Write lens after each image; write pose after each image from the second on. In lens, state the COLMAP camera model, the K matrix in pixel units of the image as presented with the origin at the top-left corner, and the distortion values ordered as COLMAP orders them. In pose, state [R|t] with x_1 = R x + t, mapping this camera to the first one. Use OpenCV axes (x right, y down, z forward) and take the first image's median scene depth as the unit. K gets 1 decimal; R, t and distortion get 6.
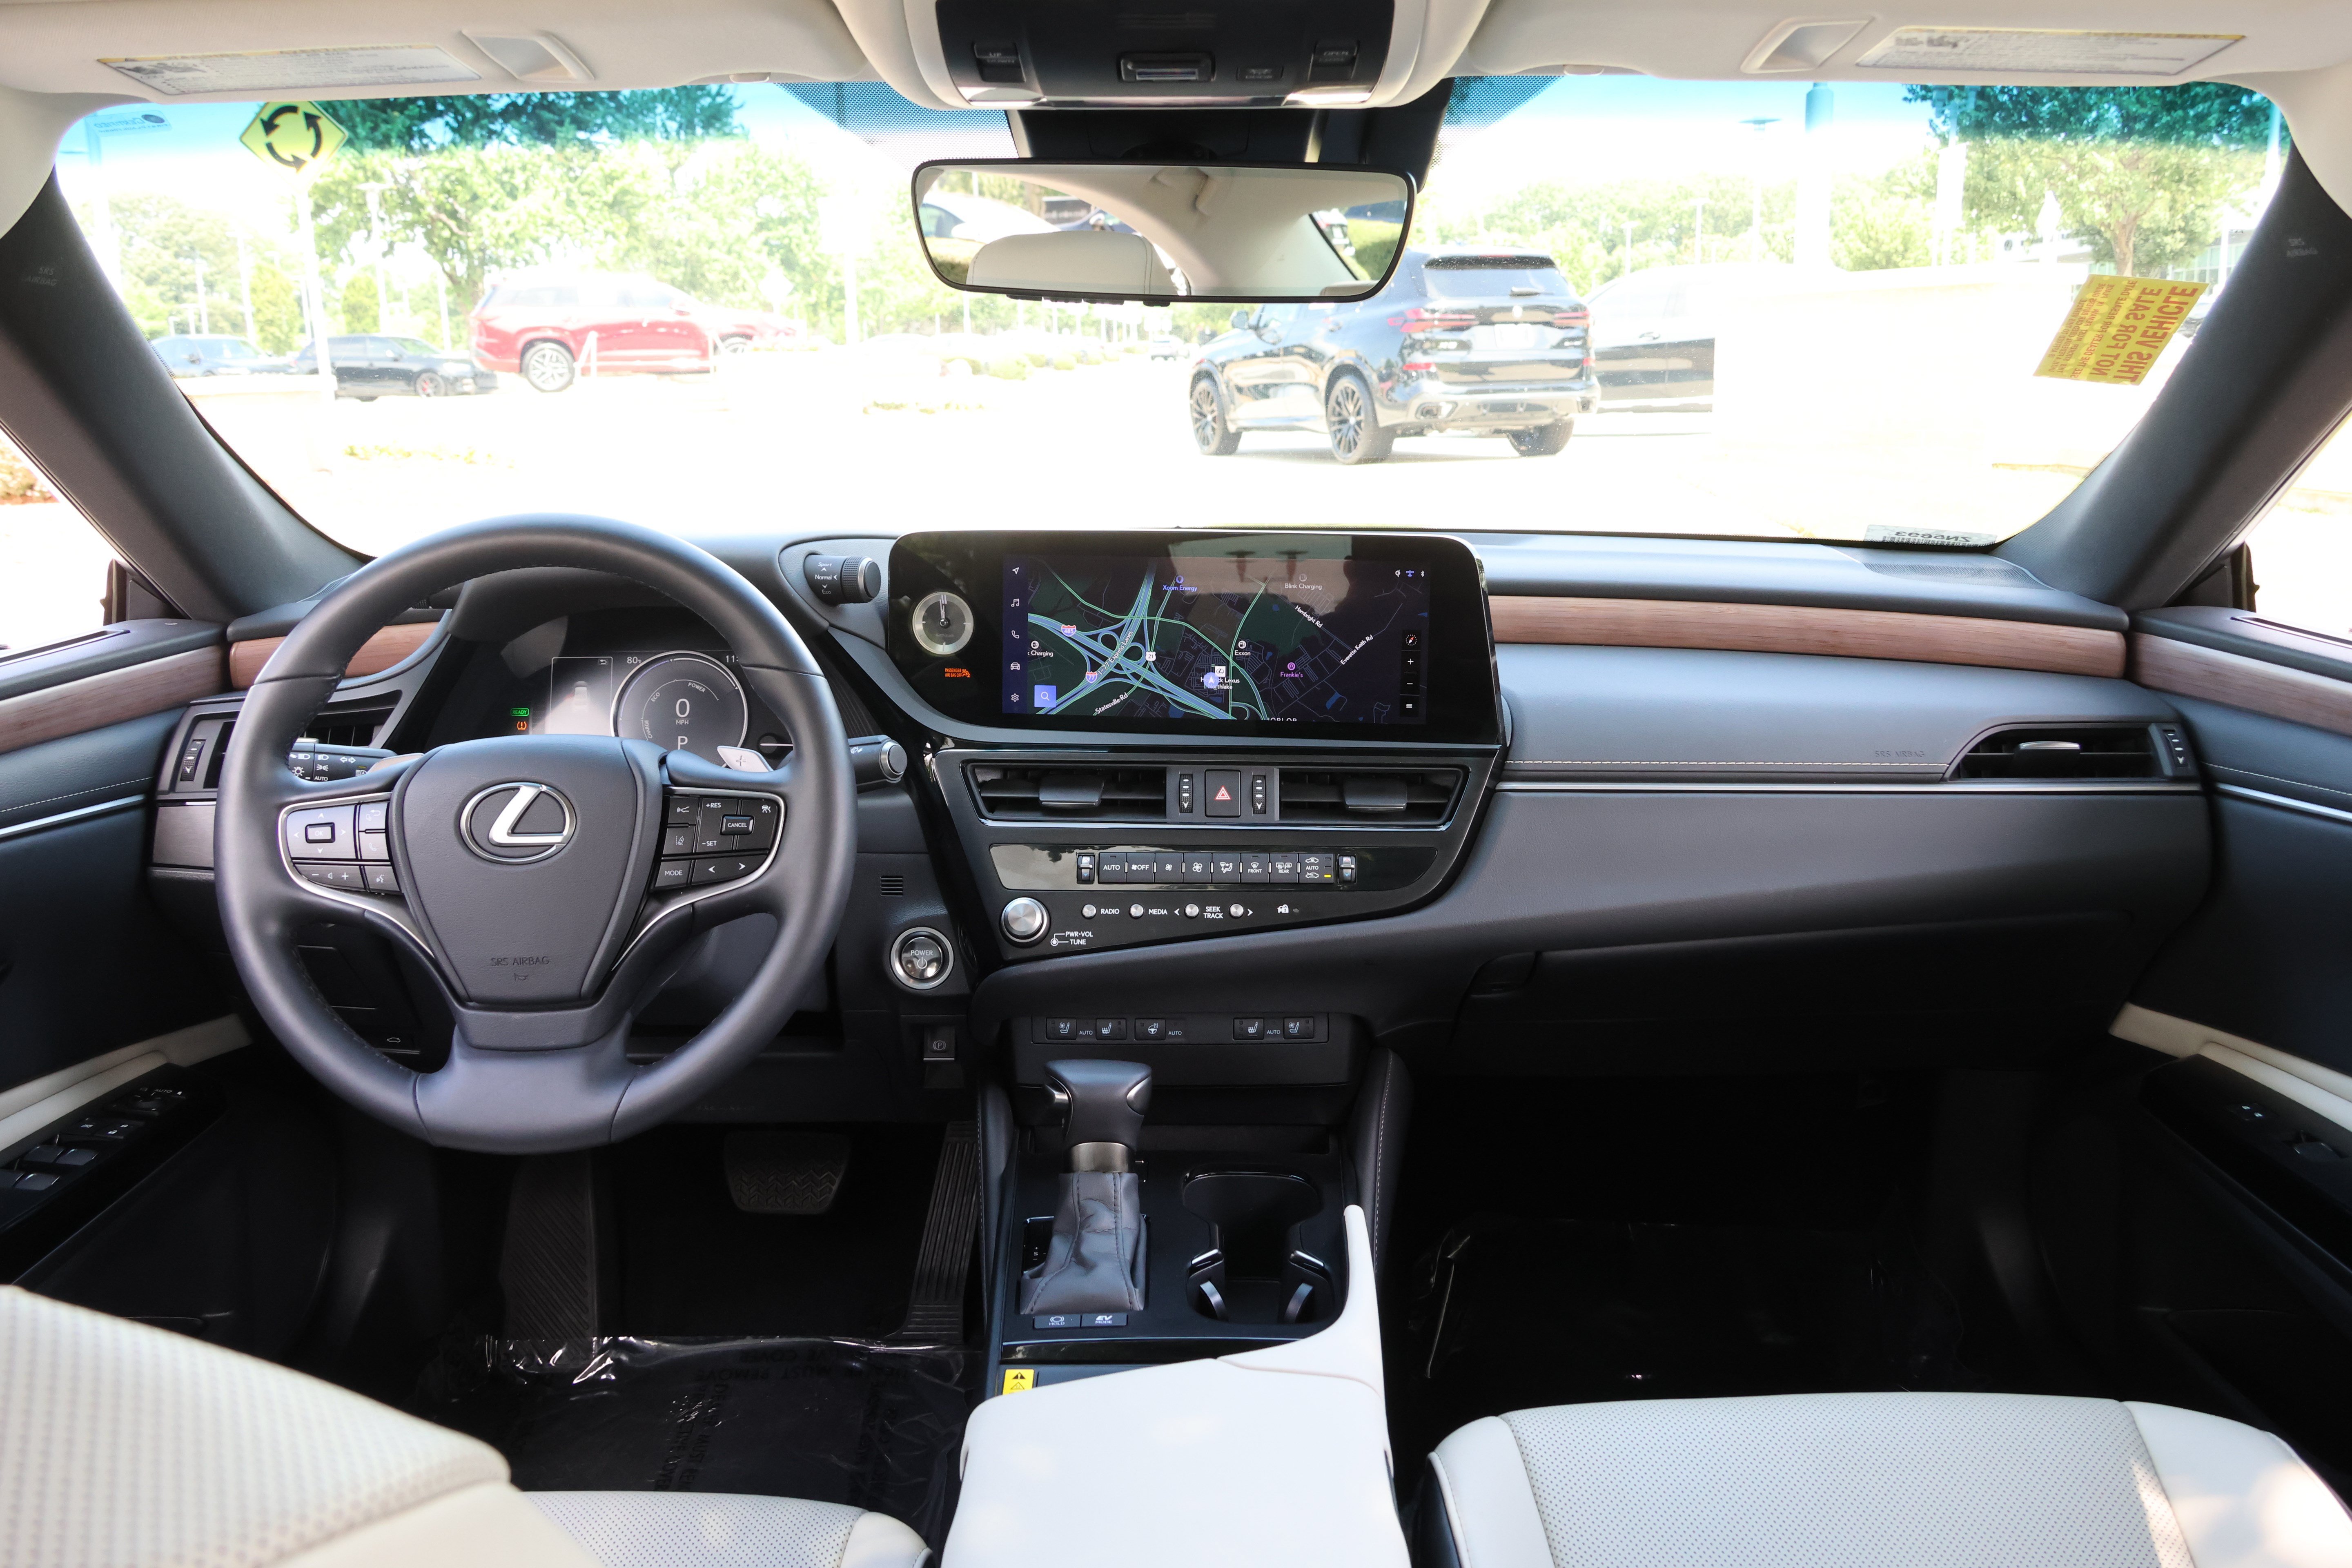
lens RADIAL K [[1998.3, 0, 1176.0], [0, 1998.3, 784.0], [0, 0, 1]] dist [-0.000924, -0.001219]
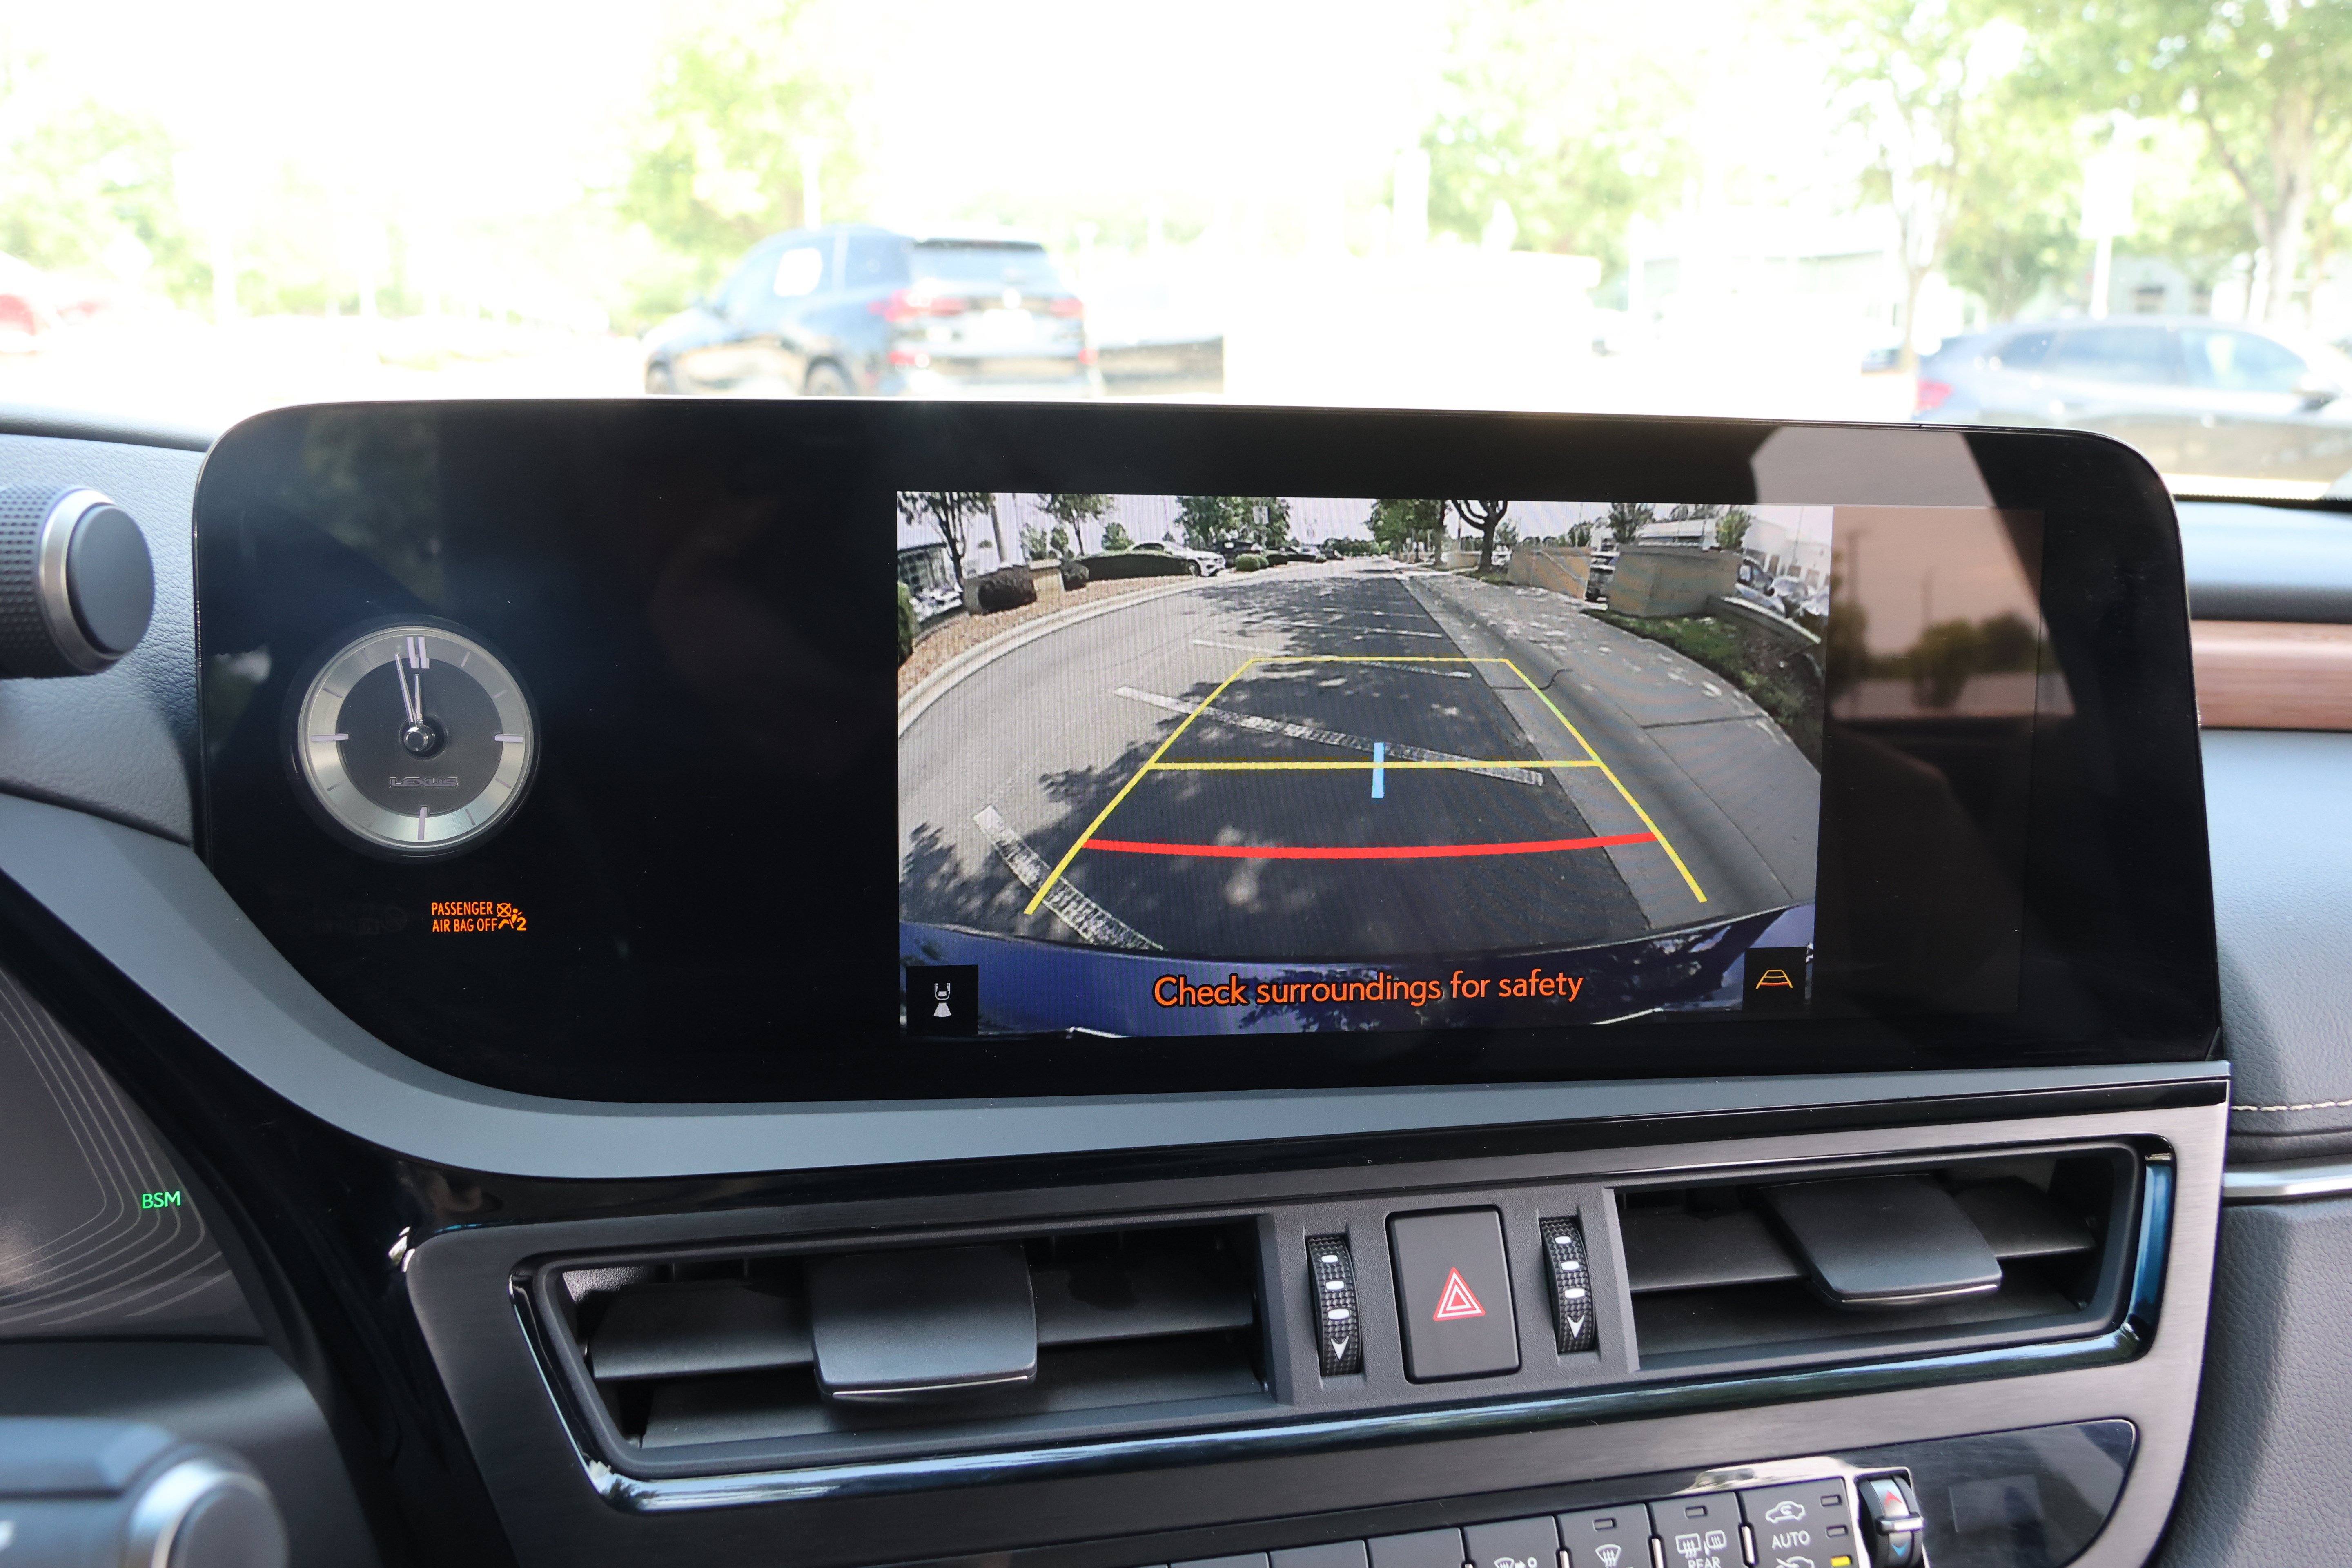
lens RADIAL K [[1976.7, 0, 1176.0], [0, 1976.7, 784.0], [0, 0, 1]] dist [-0.014769, -0.001484]
pose [[0.960992, -0.038342, 0.273904, -0.091761], [0.039832, 0.999206, 0.000124, -0.071122], [-0.273691, 0.010791, 0.961757, 0.717746]]
